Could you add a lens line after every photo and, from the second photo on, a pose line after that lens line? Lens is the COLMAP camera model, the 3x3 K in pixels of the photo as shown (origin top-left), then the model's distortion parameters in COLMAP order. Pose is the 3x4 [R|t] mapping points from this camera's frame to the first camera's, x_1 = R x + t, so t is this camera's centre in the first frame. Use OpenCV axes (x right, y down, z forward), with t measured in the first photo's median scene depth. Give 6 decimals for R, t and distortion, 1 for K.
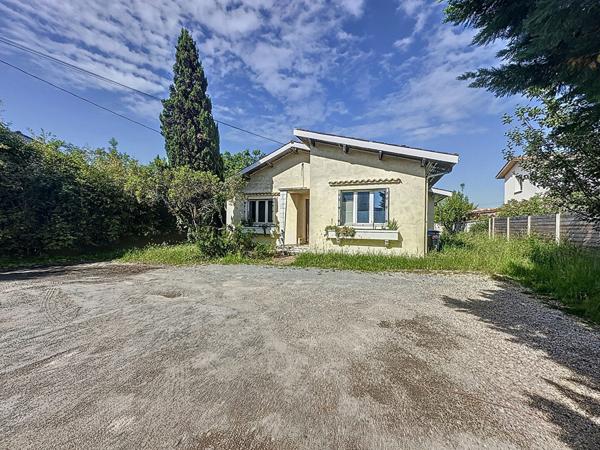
lens RADIAL K [[273.6, 0, 300.0], [0, 273.6, 225.0], [0, 0, 1]] dist [0.014067, -0.000732]
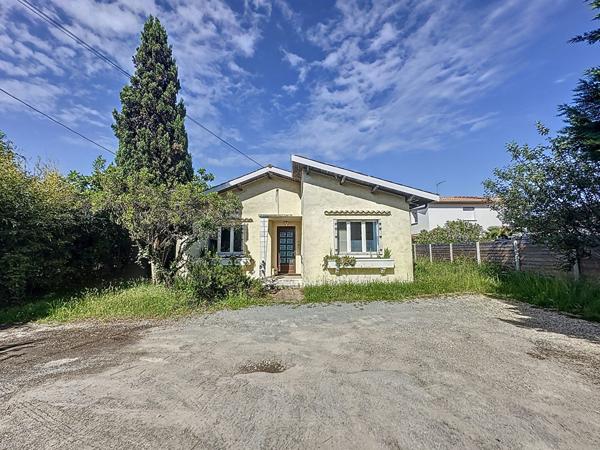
lens RADIAL K [[273.6, 0, 300.0], [0, 273.6, 225.0], [0, 0, 1]] dist [0.014067, -0.000732]
pose [[0.903132, 0.023582, 0.428714, -0.313223], [0.016295, 0.995889, -0.089106, -0.015296], [-0.429053, 0.087460, 0.899035, 0.118797]]
